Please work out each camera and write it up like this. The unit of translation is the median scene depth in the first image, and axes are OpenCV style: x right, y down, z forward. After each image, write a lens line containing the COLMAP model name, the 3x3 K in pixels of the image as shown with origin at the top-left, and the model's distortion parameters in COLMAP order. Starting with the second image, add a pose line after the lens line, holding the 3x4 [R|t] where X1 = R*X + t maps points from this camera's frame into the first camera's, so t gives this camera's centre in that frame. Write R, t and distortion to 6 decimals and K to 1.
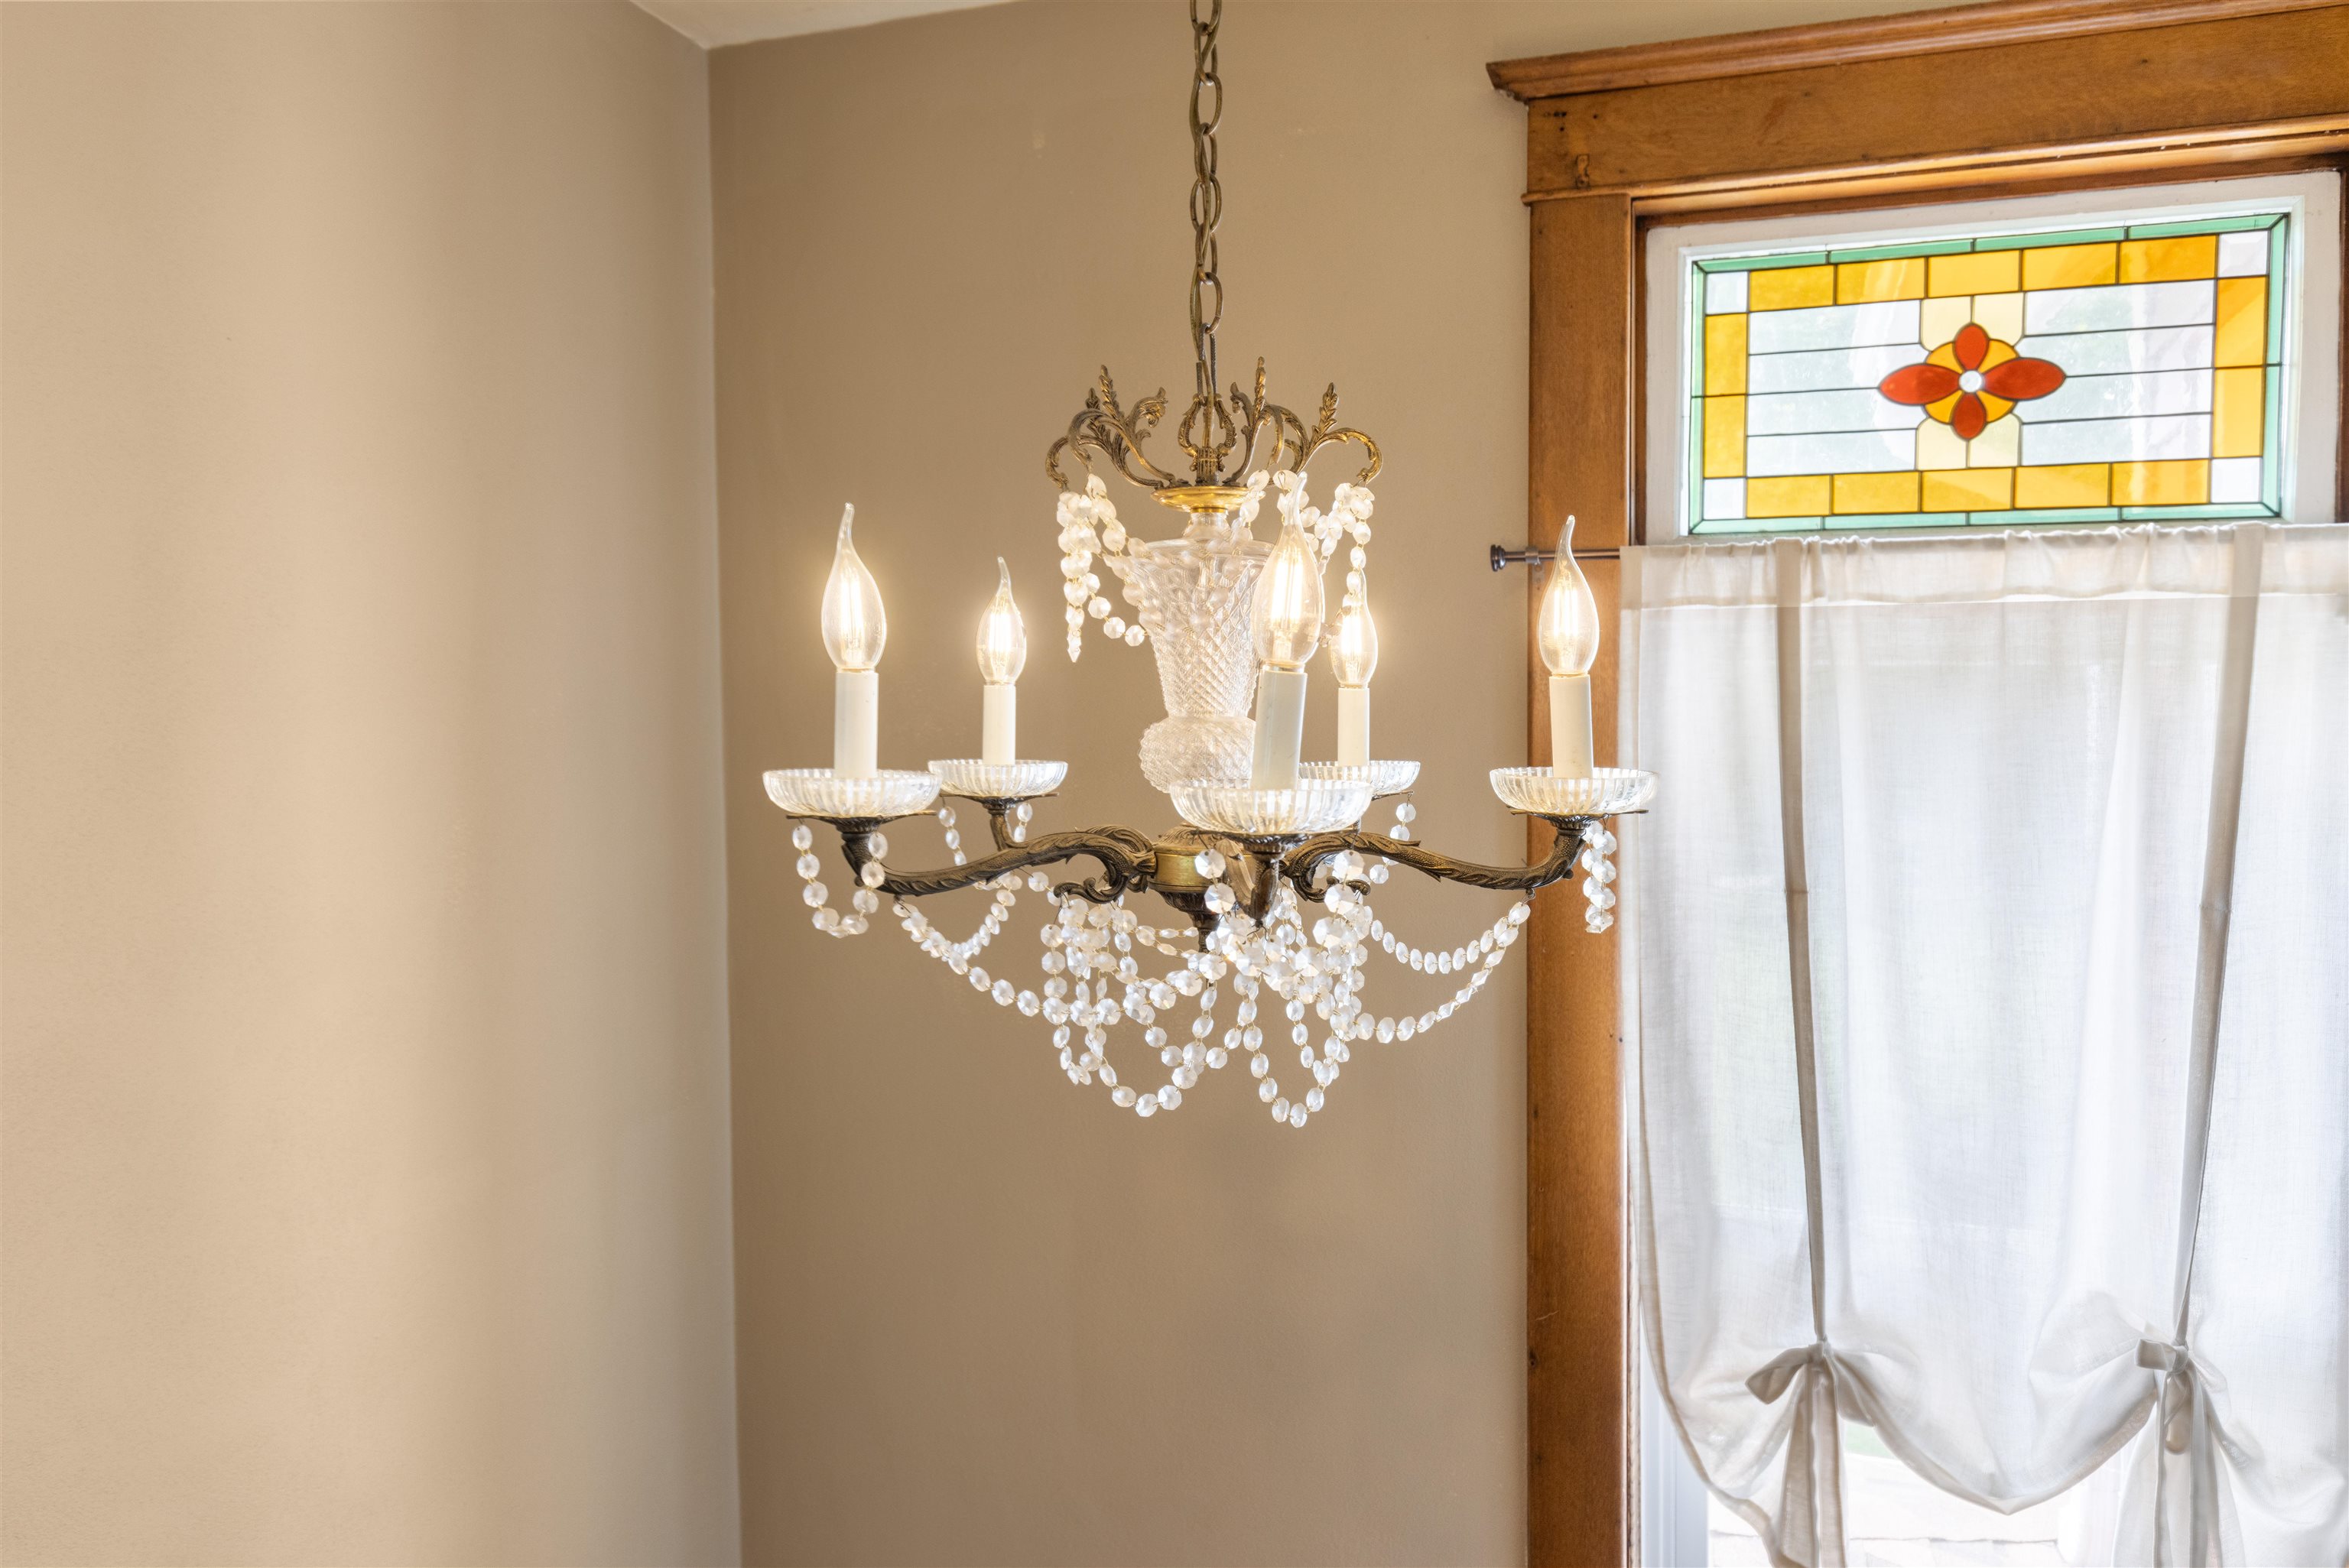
lens RADIAL K [[1597.8, 0, 1179.7], [0, 1597.8, 783.5], [0, 0, 1]] dist [-0.000894, 0.000689]
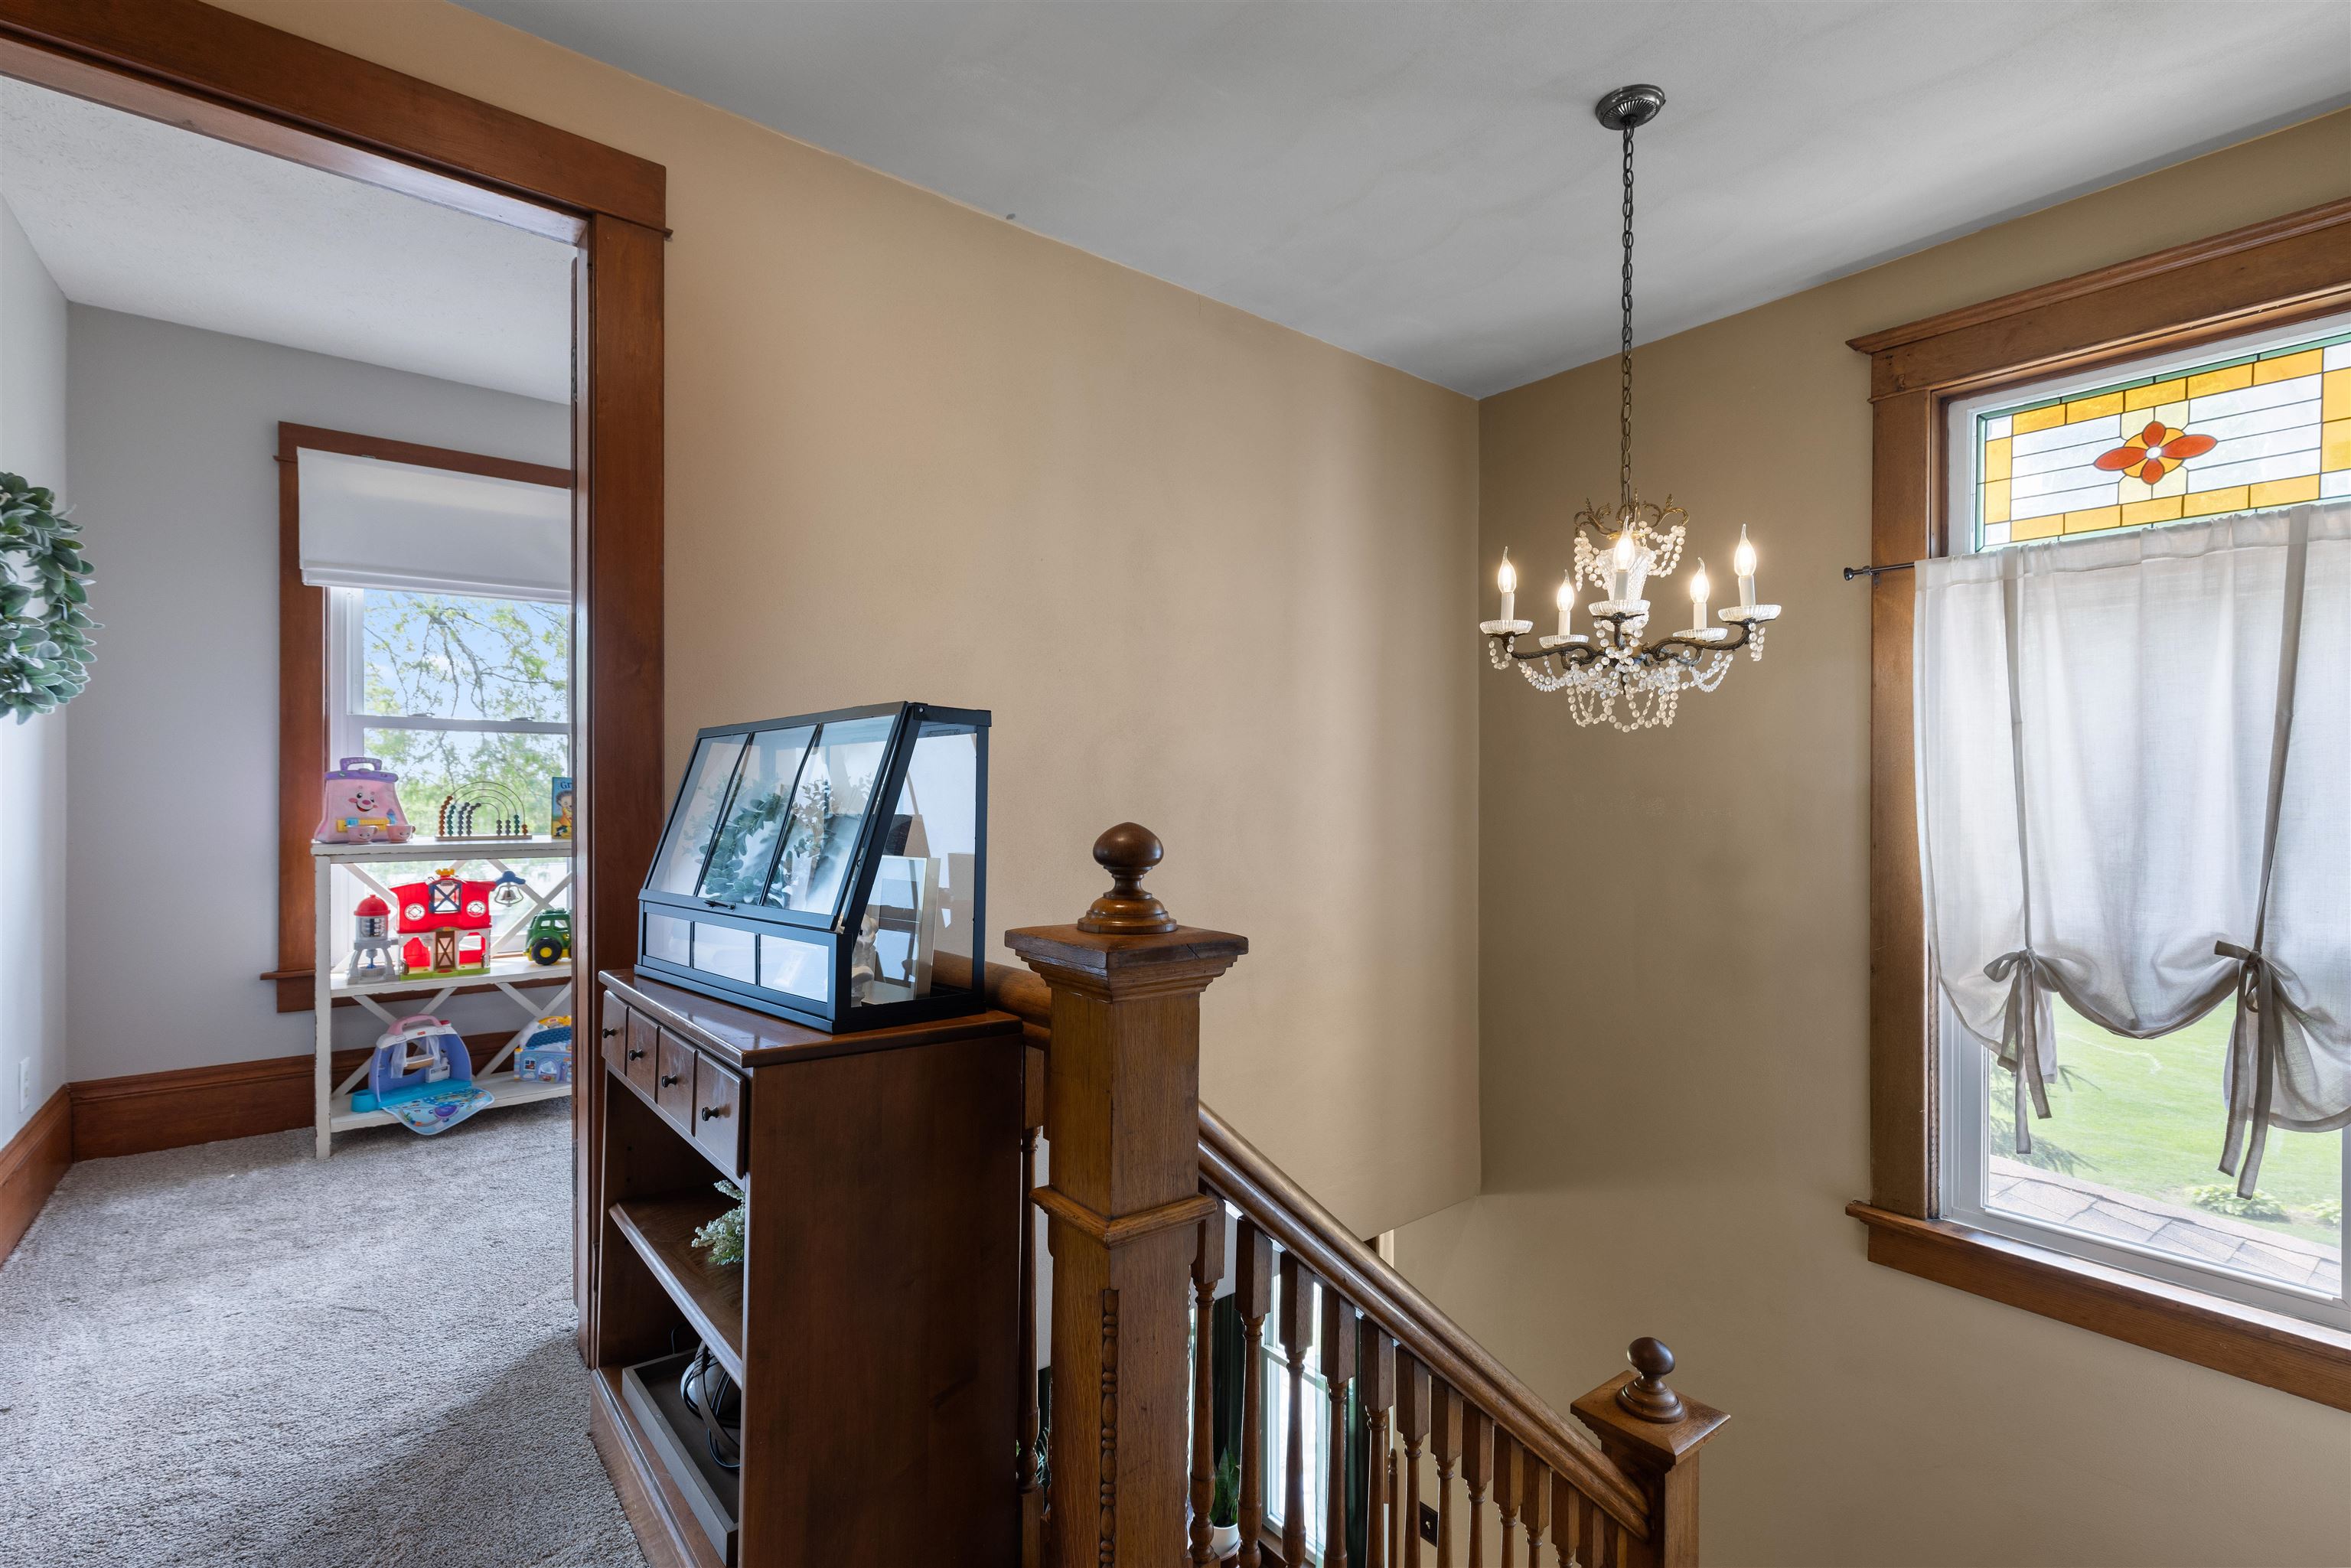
lens RADIAL K [[1072.3, 0, 1174.1], [0, 1072.3, 791.2], [0, 0, 1]] dist [0.003575, -0.000905]
pose [[0.842857, 0.005761, -0.538107, 0.222487], [-0.032785, 0.998635, -0.040661, 0.238458], [0.537138, 0.051913, 0.841895, -0.666575]]
